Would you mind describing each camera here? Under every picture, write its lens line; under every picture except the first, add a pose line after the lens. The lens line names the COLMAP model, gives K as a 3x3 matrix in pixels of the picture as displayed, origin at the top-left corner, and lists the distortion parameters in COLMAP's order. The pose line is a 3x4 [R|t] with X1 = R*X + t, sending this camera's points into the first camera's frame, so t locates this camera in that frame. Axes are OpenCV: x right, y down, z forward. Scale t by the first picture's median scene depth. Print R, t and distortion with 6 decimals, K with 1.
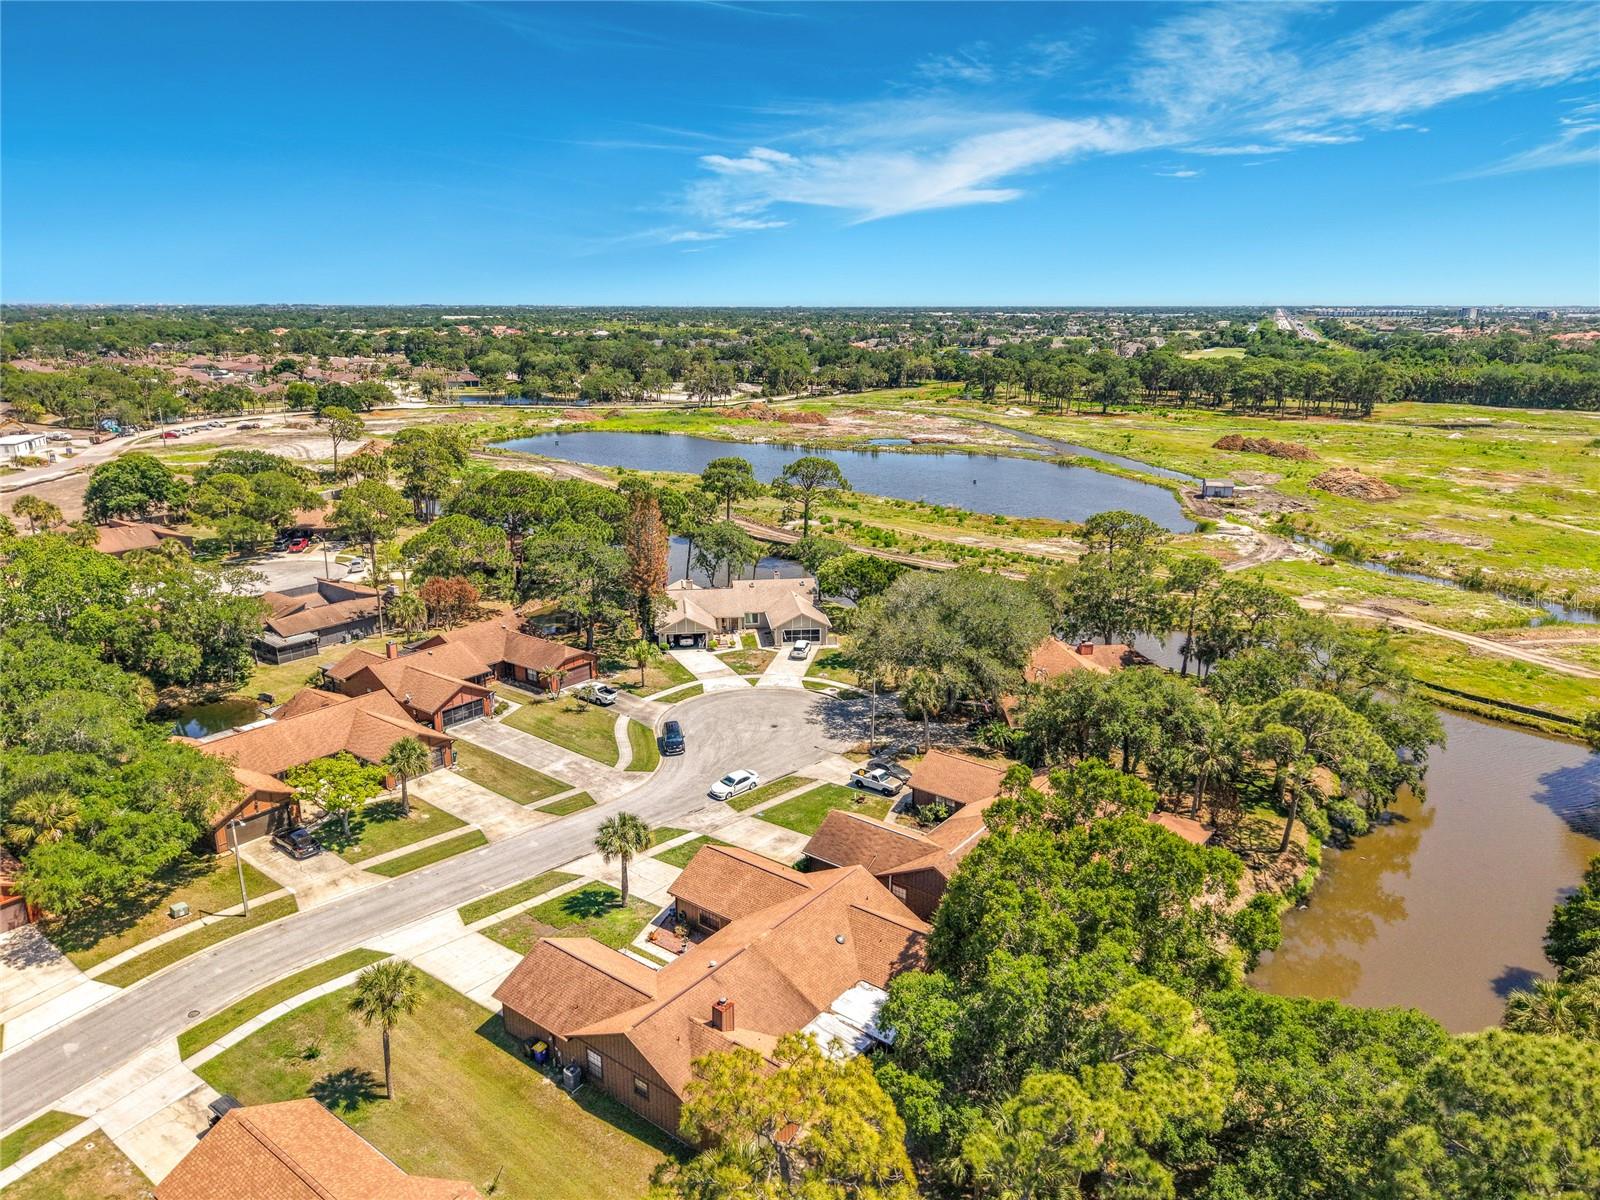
lens RADIAL K [[1076.7, 0, 794.2], [0, 1076.7, 600.5], [0, 0, 1]] dist [0.054995, -0.046627]
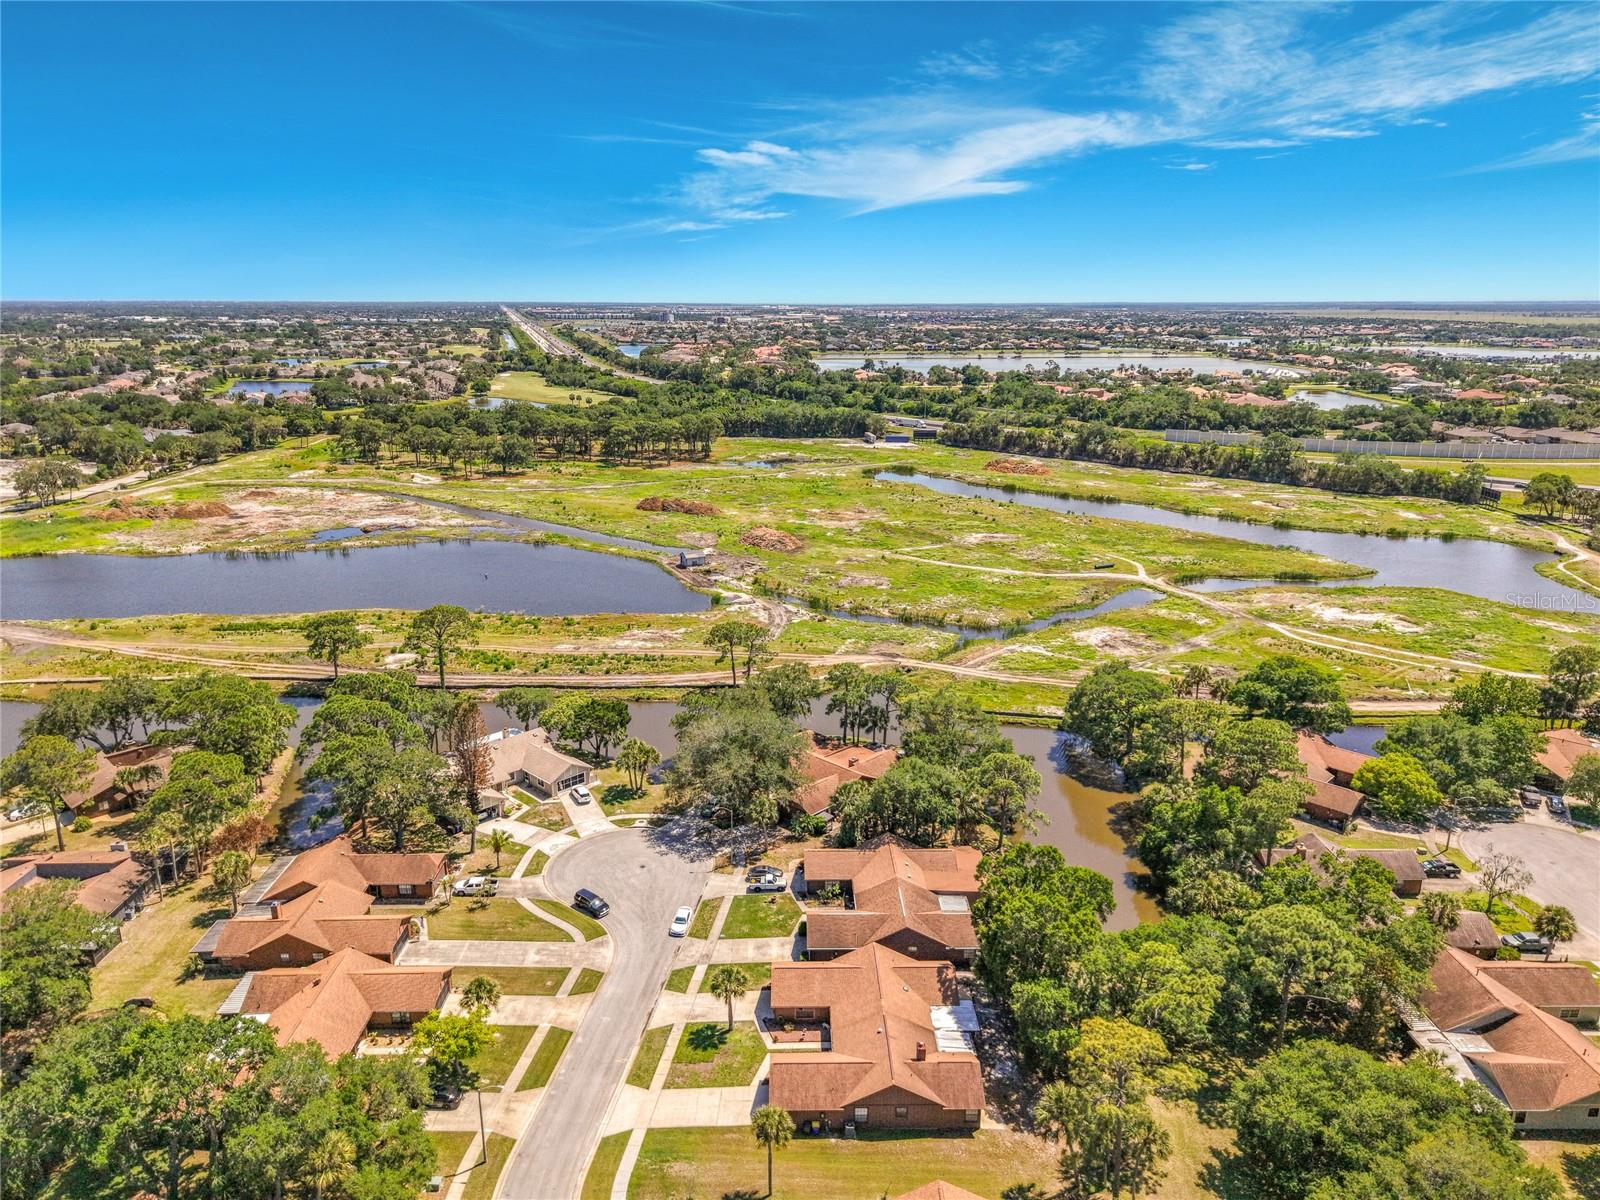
lens RADIAL K [[1089.6, 0, 800.0], [0, 1089.6, 588.1], [0, 0, 1]] dist [0.051602, -0.054055]
pose [[0.780167, -0.162363, 0.604134, -0.565672], [0.164637, 0.984977, 0.052108, -0.230330], [-0.603518, 0.058810, 0.795177, -0.156666]]
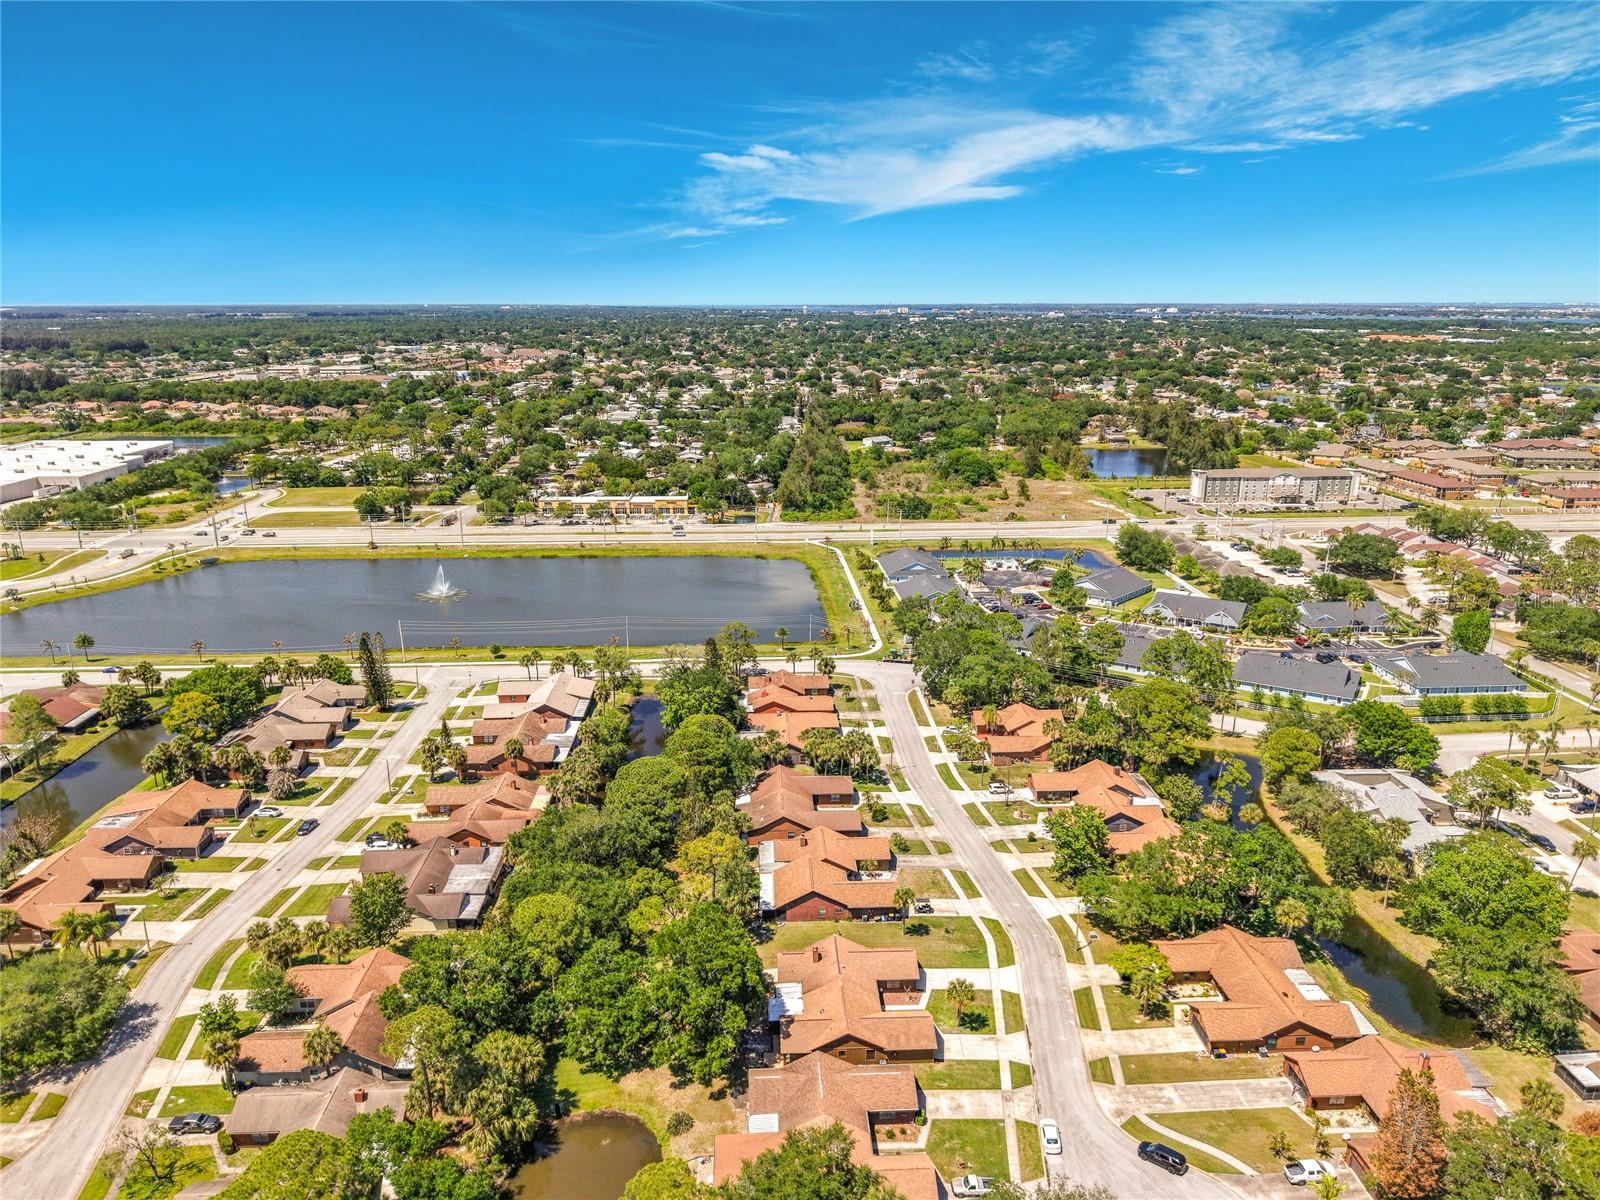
lens RADIAL K [[1089.6, 0, 800.0], [0, 1089.6, 588.1], [0, 0, 1]] dist [0.051602, -0.054055]
pose [[-0.763203, 0.160459, -0.625919, 0.712827], [-0.172898, 0.882642, 0.437092, -0.742191], [0.622597, 0.441810, -0.645892, 1.115540]]
